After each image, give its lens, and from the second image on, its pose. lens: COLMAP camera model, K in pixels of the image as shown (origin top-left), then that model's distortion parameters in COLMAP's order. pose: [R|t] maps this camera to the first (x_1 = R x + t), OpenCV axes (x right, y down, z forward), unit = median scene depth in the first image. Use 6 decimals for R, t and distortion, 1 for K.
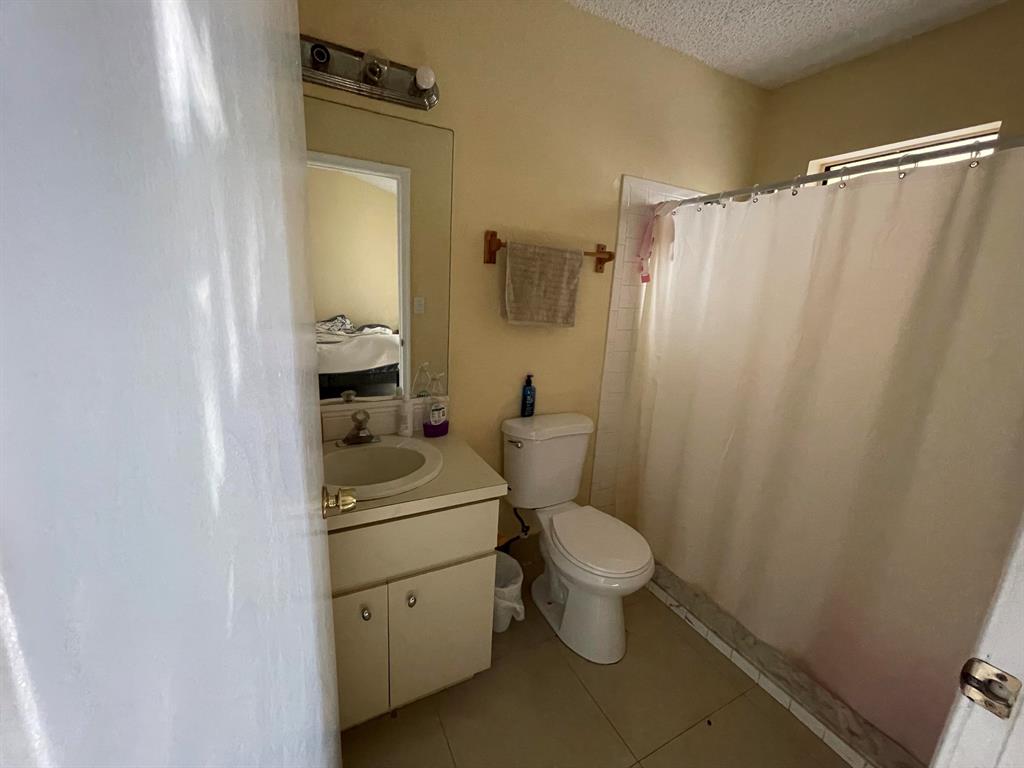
lens RADIAL K [[411.1, 0, 509.0], [0, 411.1, 381.7], [0, 0, 1]] dist [-0.003433, -0.000261]
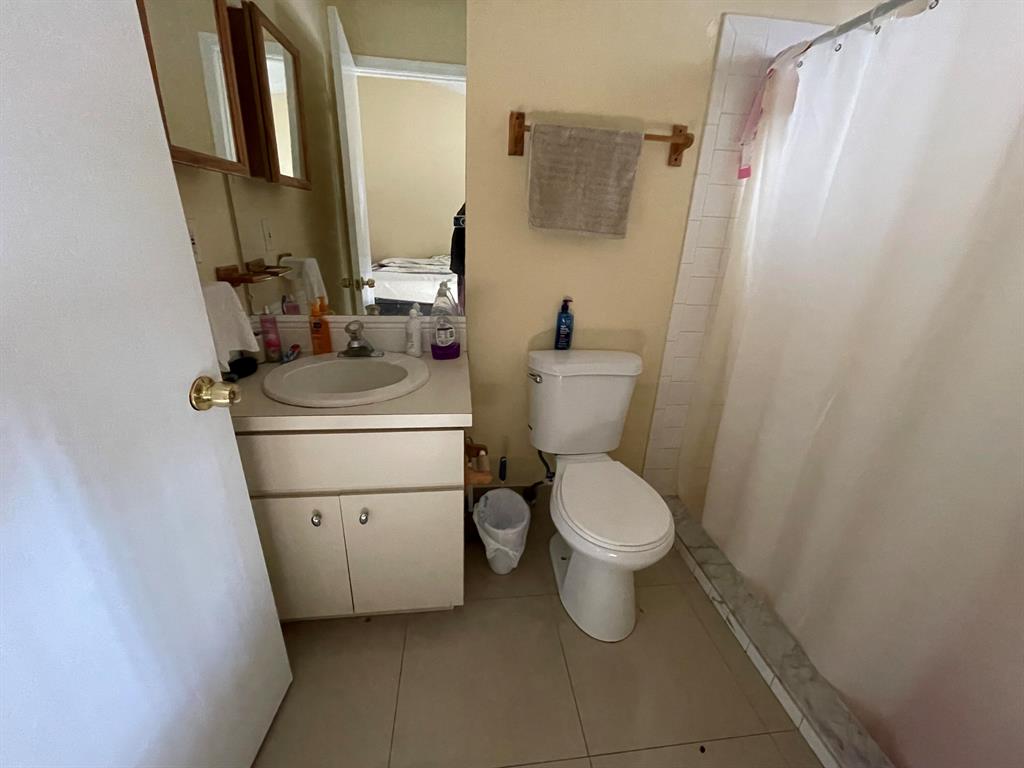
lens RADIAL K [[411.1, 0, 509.0], [0, 411.1, 381.7], [0, 0, 1]] dist [-0.003433, -0.000261]
pose [[0.939293, 0.110127, -0.324963, 0.241414], [-0.067454, 0.987878, 0.139807, 0.041644], [0.336421, -0.109400, 0.935336, 0.168158]]
